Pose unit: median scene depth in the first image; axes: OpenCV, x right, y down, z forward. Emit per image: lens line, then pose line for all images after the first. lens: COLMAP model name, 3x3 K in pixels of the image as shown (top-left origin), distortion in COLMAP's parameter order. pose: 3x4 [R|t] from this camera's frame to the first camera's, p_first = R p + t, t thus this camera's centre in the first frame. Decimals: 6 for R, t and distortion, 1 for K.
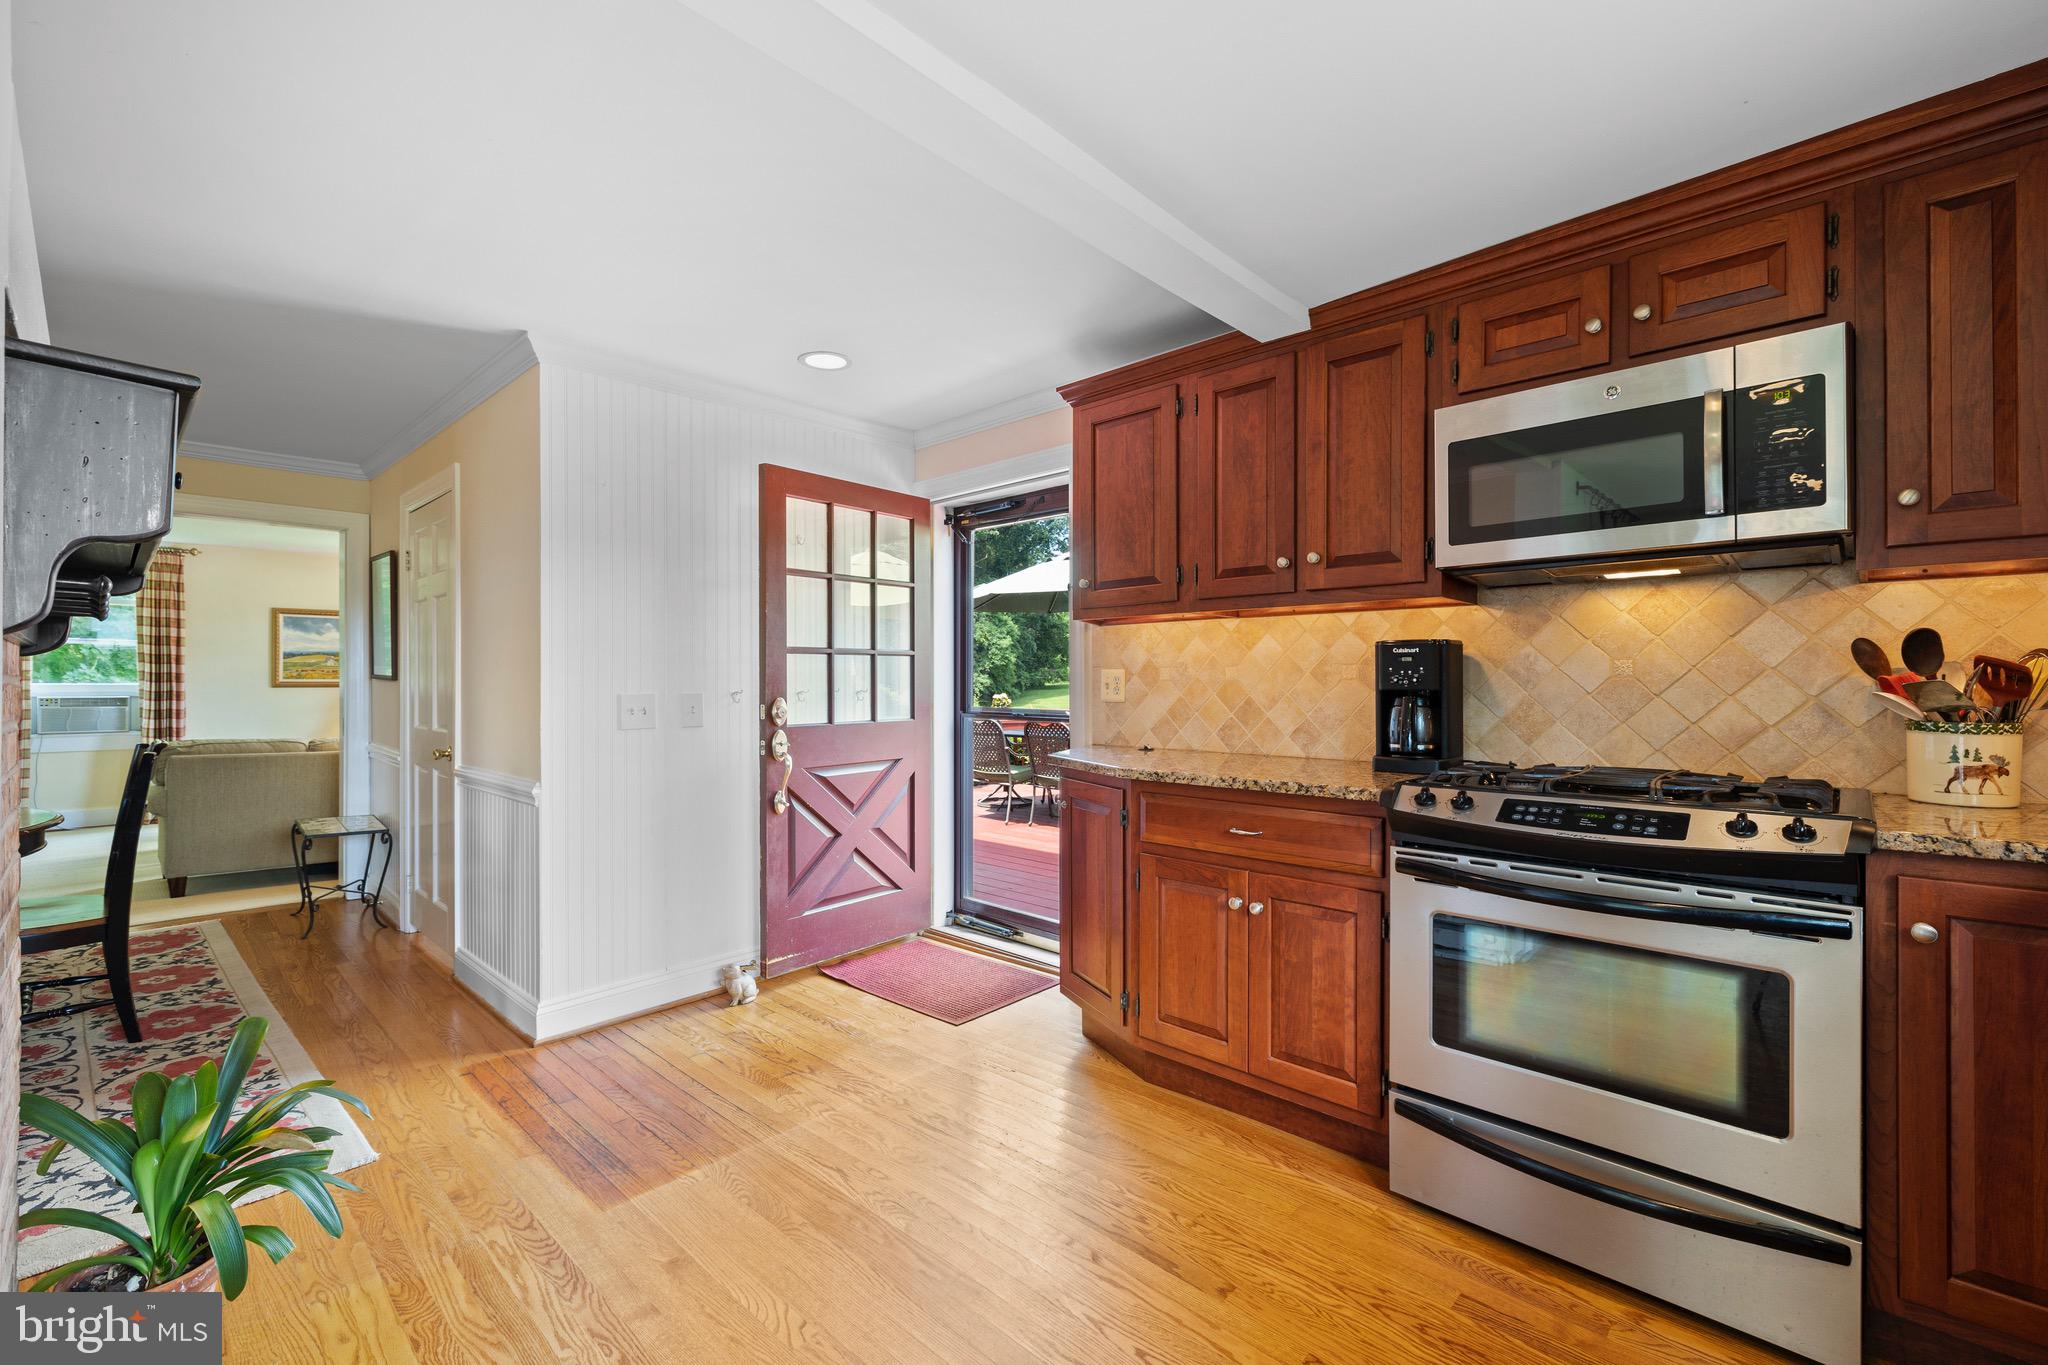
lens RADIAL K [[869.9, 0, 1018.6], [0, 869.9, 681.3], [0, 0, 1]] dist [0.001188, -0.000226]
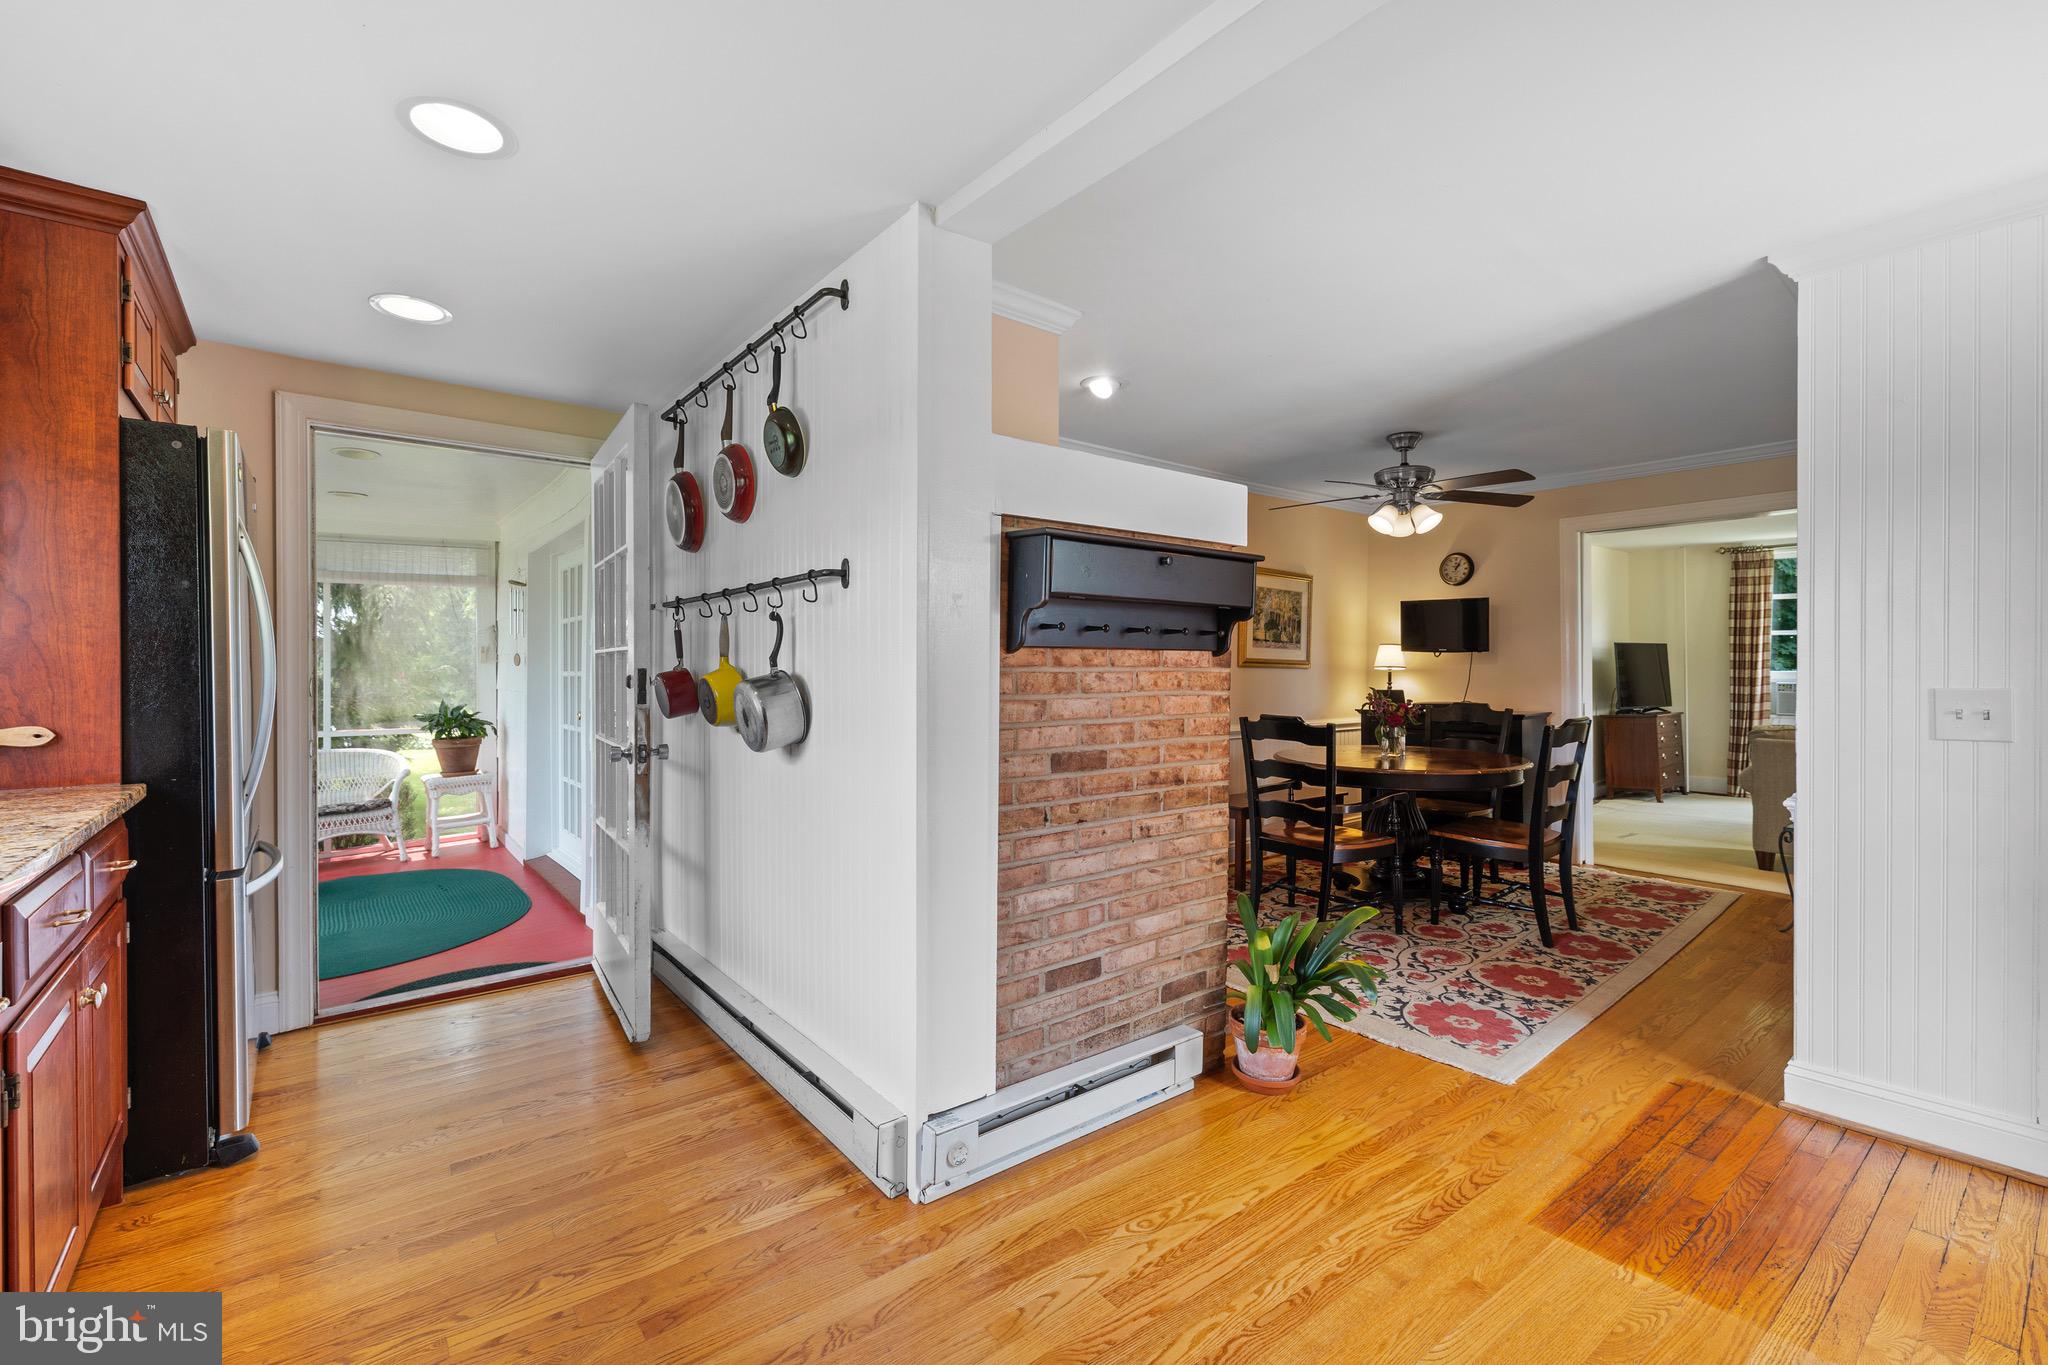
lens RADIAL K [[869.9, 0, 1020.5], [0, 869.9, 674.2], [0, 0, 1]] dist [0.001188, -0.000226]
pose [[-0.134254, 0.007671, -0.990917, 0.373975], [-0.001332, 0.999968, 0.007922, -0.002246], [0.990946, 0.002383, -0.134239, 0.393898]]
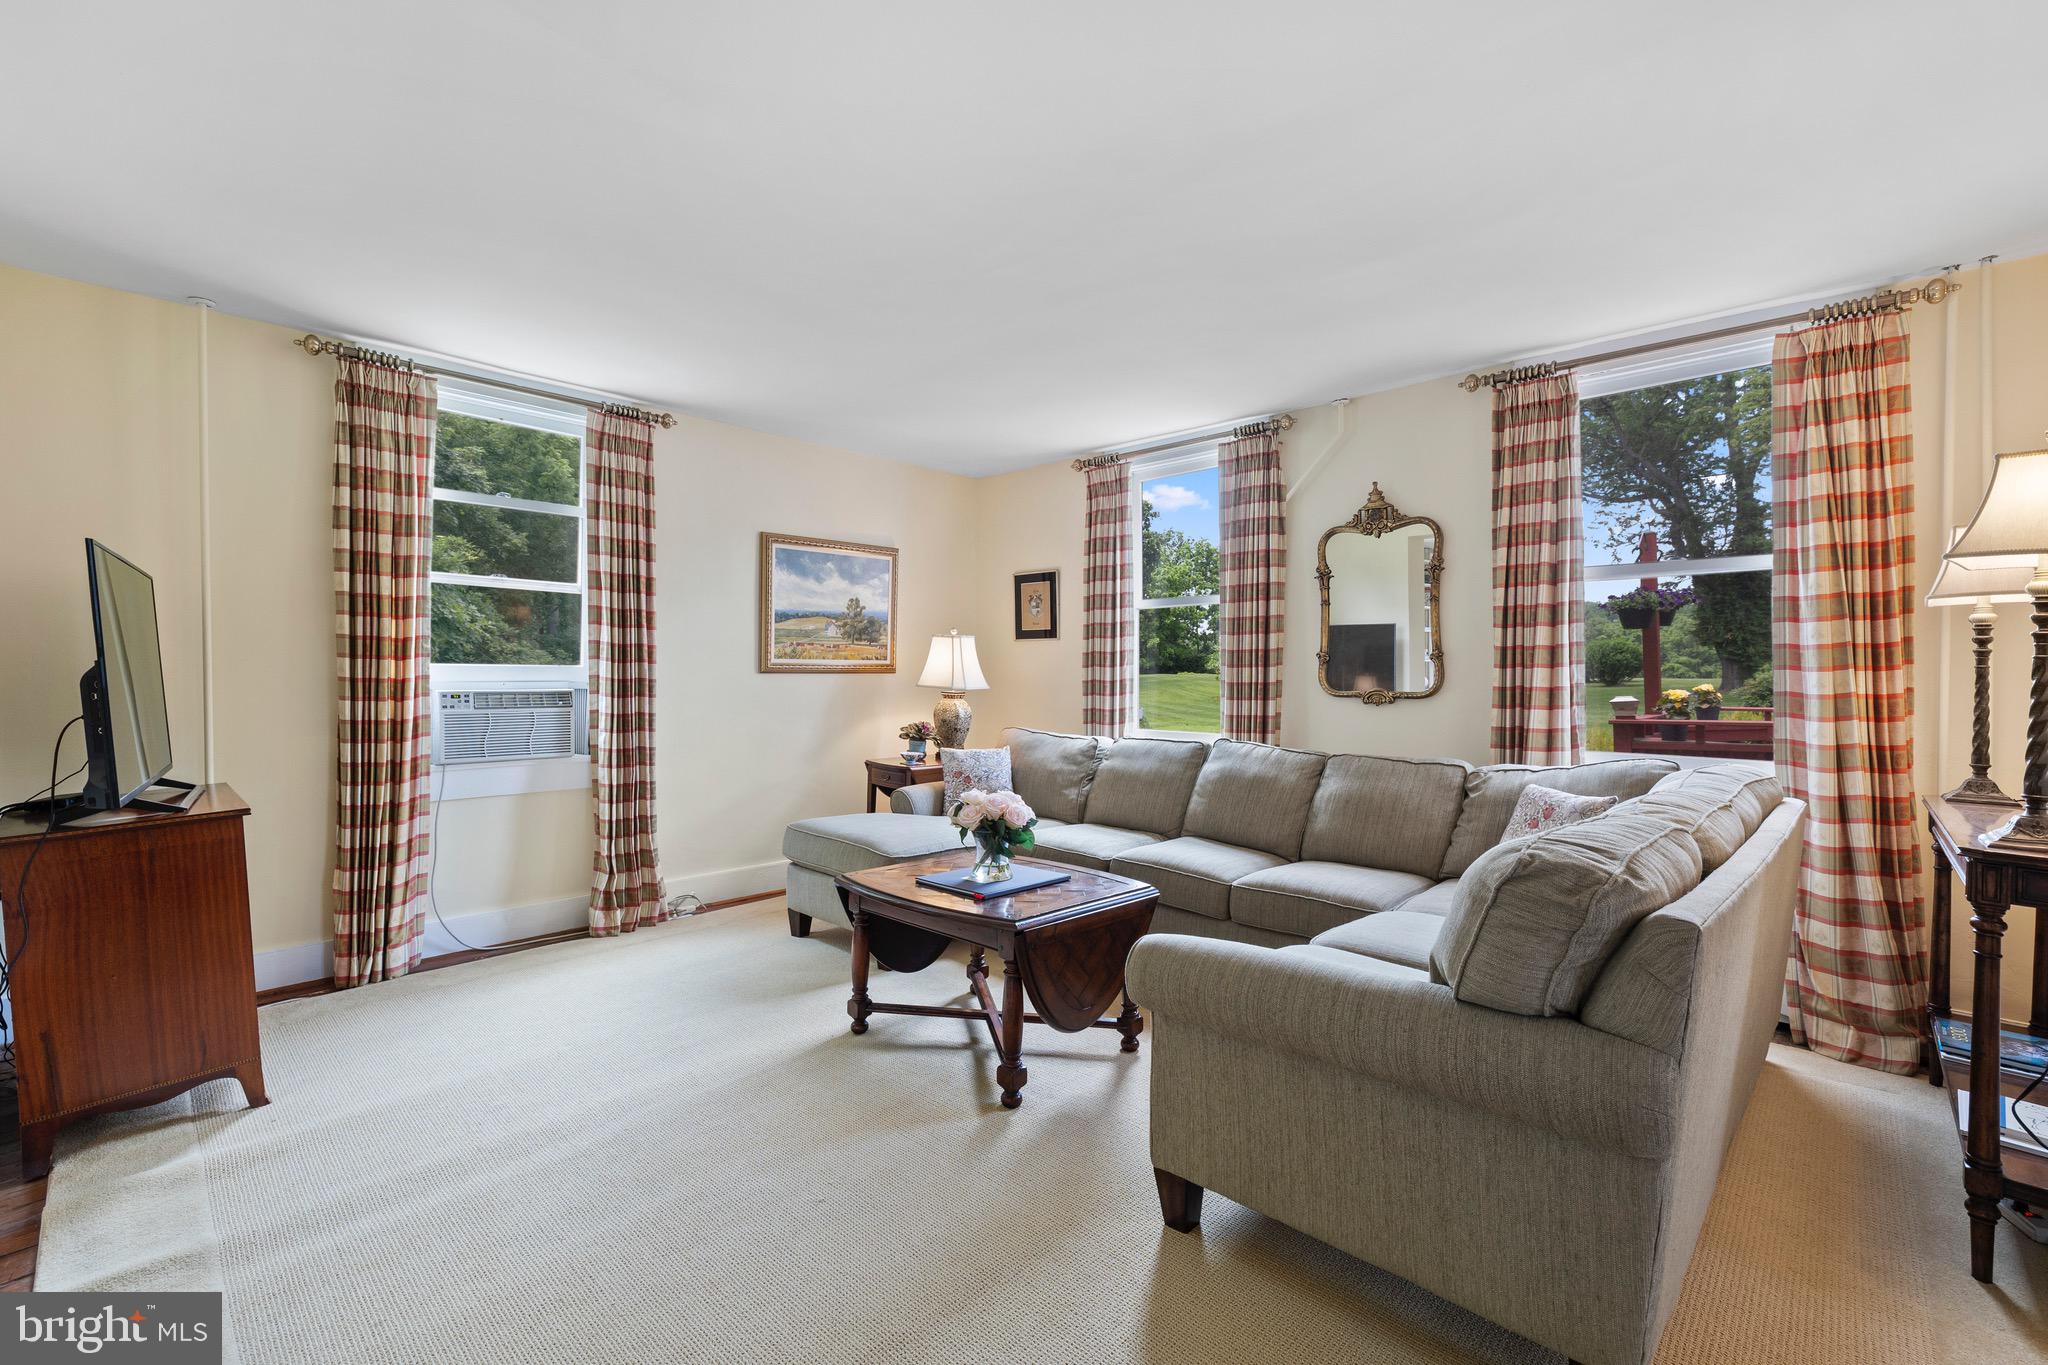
lens RADIAL K [[869.9, 0, 1022.8], [0, 869.9, 677.9], [0, 0, 1]] dist [0.001188, -0.000226]
pose [[0.999992, -0.002227, 0.003428, -1.942113], [0.002222, 0.999996, 0.001597, 0.026862], [-0.003432, -0.001589, 0.999993, 1.224036]]
